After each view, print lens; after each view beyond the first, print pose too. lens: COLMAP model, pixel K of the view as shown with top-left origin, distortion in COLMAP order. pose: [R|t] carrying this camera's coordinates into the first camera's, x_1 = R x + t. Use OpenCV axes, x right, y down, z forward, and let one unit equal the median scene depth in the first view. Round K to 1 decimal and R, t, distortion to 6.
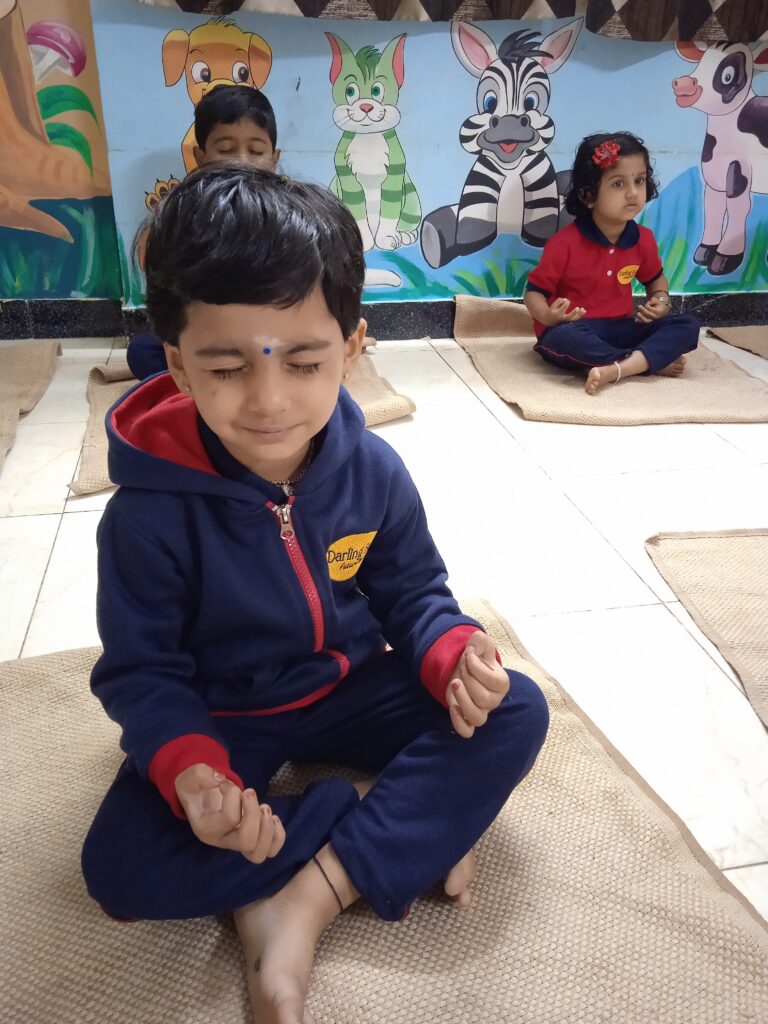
lens RADIAL K [[857.9, 0, 382.4], [0, 857.9, 504.8], [0, 0, 1]] dist [0.041831, -0.035116]
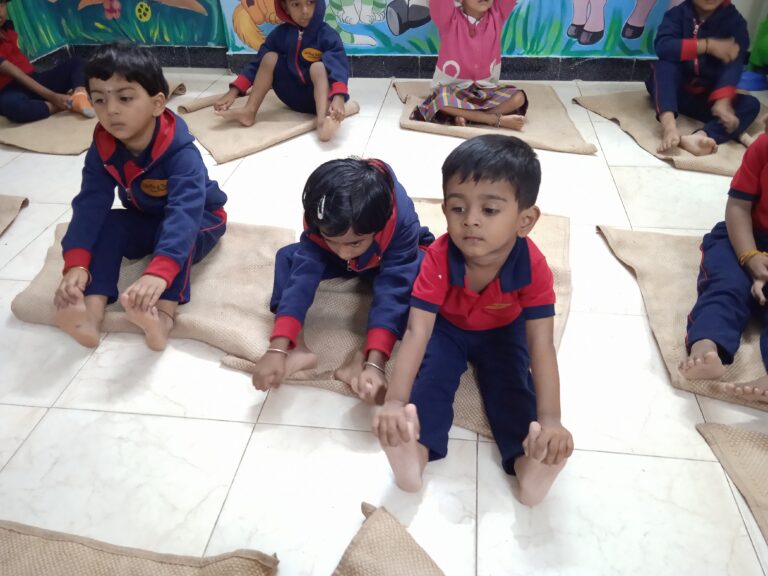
lens RADIAL K [[643.4, 0, 386.3], [0, 643.4, 285.9], [0, 0, 1]] dist [0.041831, -0.035116]
pose [[0.943498, 0.148802, -0.296091, 0.511870], [-0.102538, 0.980756, 0.166146, -0.000919], [0.315116, -0.126398, 0.940599, -0.278109]]
